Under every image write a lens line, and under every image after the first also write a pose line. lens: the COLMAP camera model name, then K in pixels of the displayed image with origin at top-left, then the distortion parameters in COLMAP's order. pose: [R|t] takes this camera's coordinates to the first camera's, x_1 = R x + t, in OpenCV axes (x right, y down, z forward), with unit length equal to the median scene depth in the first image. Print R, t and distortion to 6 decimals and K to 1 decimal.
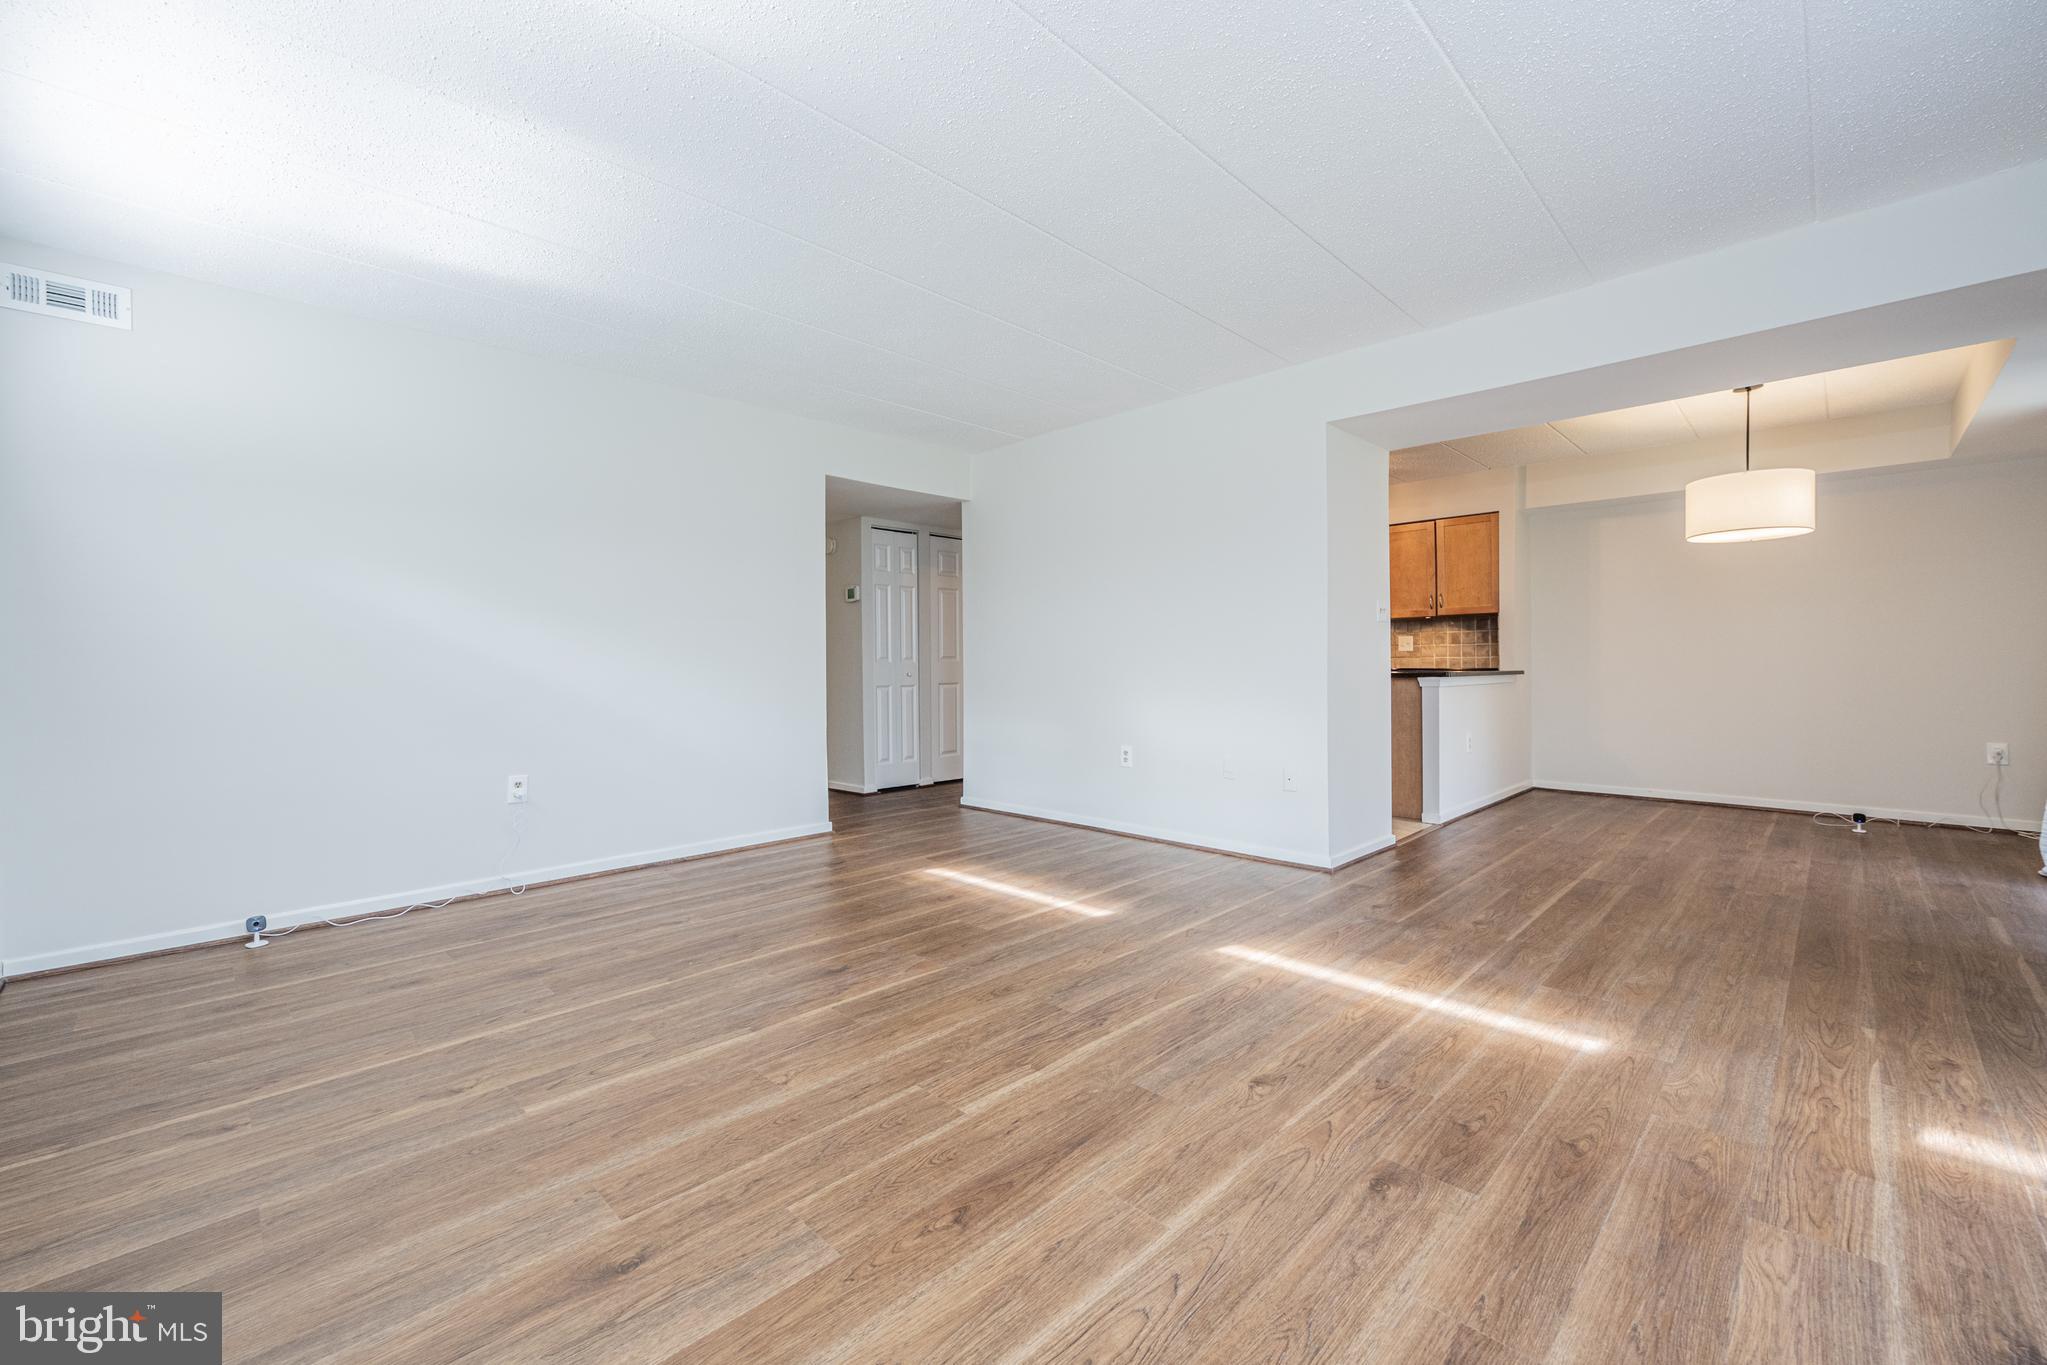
lens RADIAL K [[845.5, 0, 1027.0], [0, 845.5, 670.3], [0, 0, 1]] dist [0.000579, 0.000157]
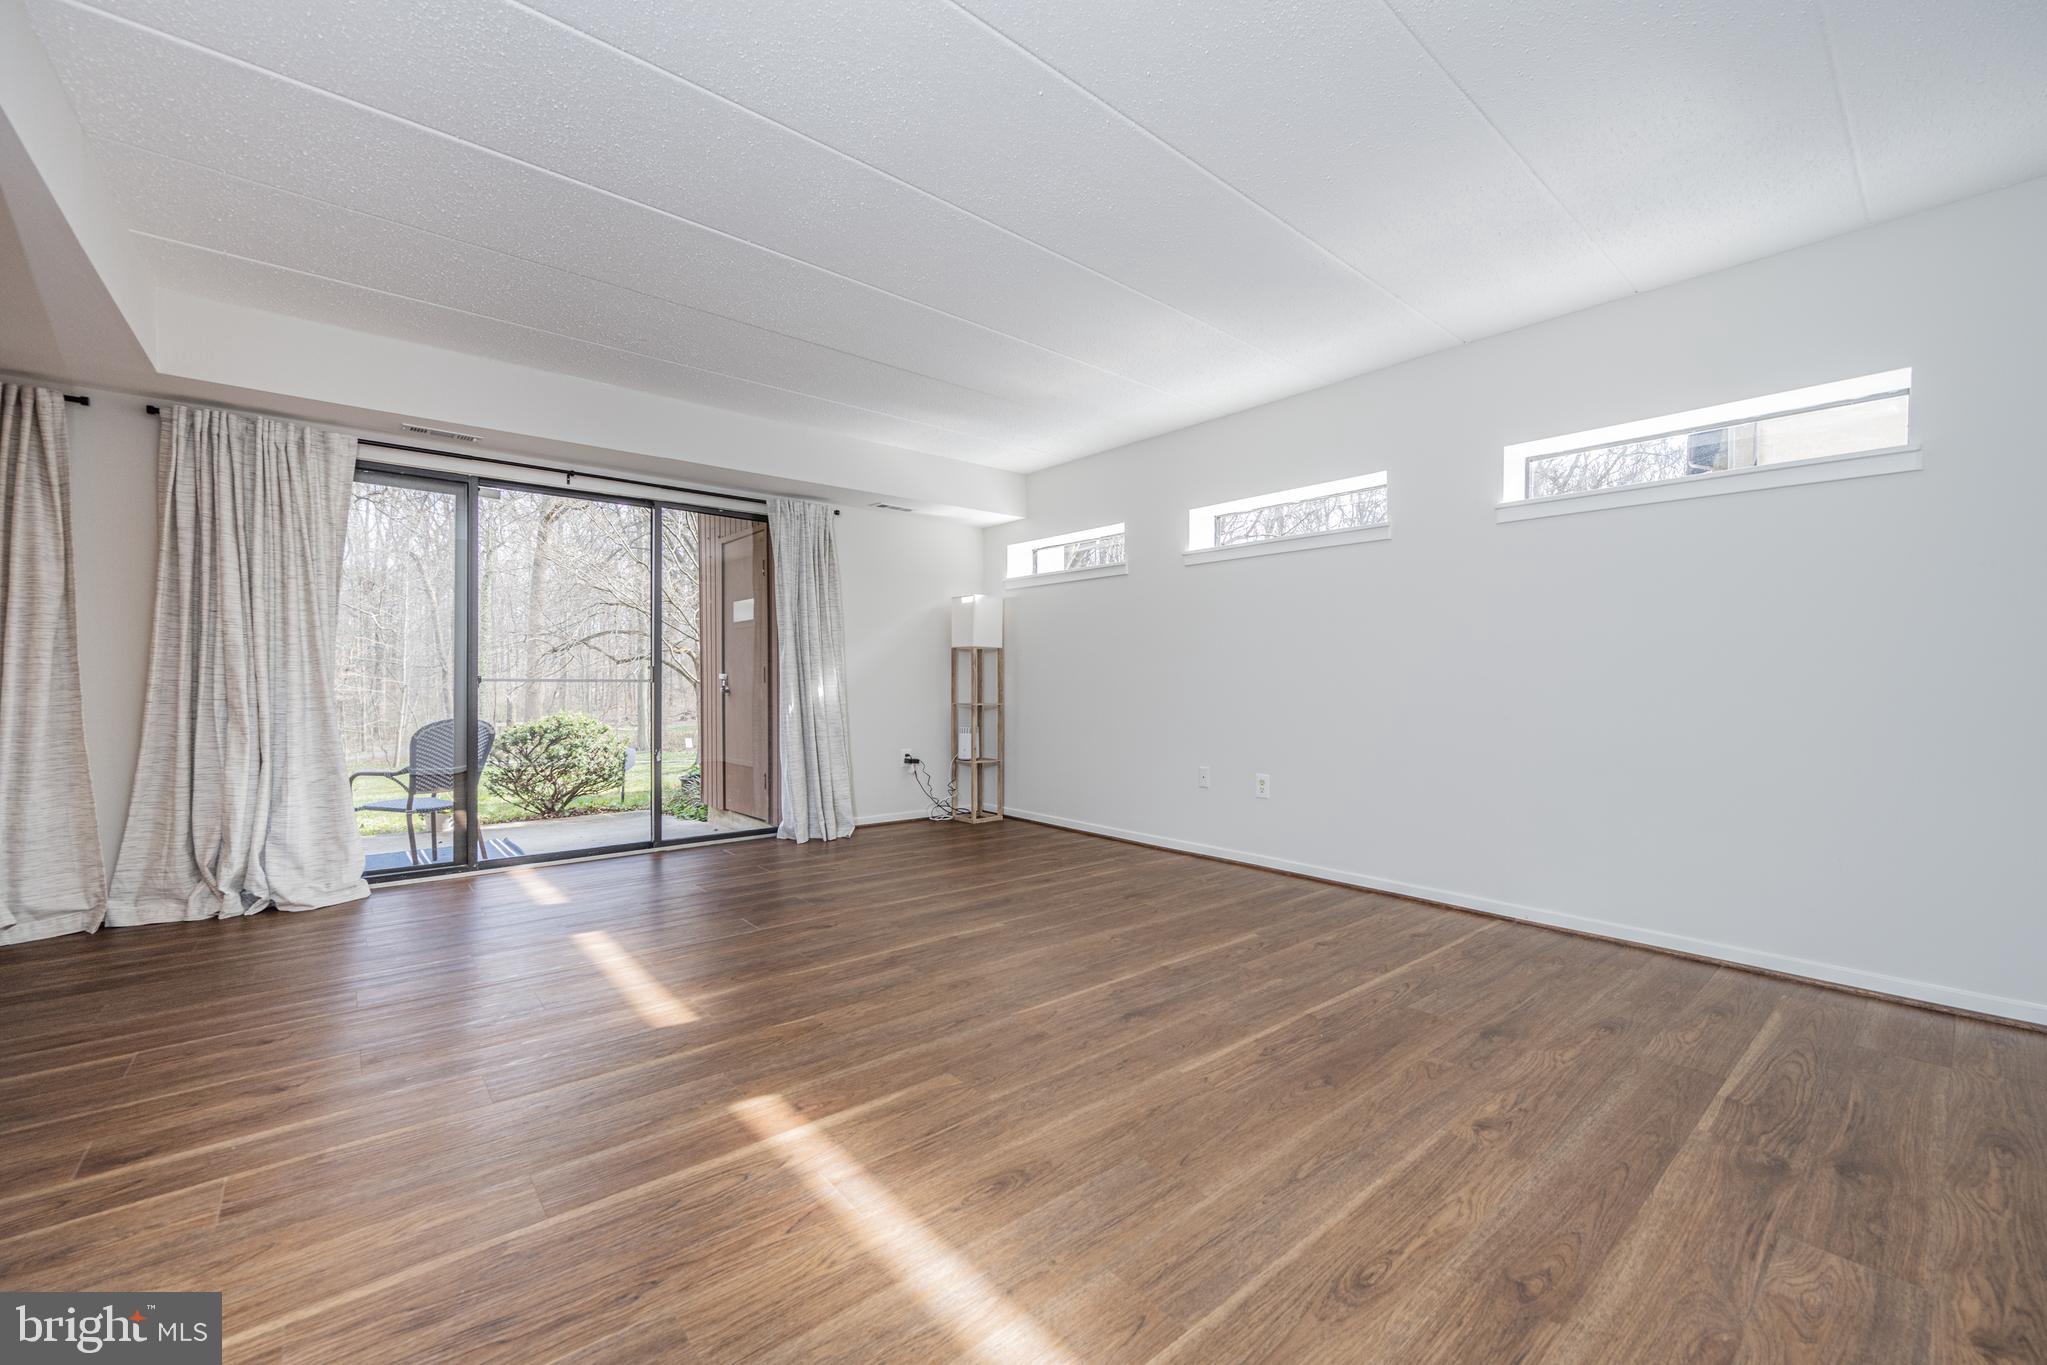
lens RADIAL K [[828.3, 0, 1021.3], [0, 828.3, 691.8], [0, 0, 1]] dist [-0.001172, -0.000049]
pose [[-0.996407, 0.004976, 0.084548, -0.192941], [0.006844, 0.999738, 0.021822, -0.008698], [-0.084417, 0.022323, -0.996180, 1.989134]]
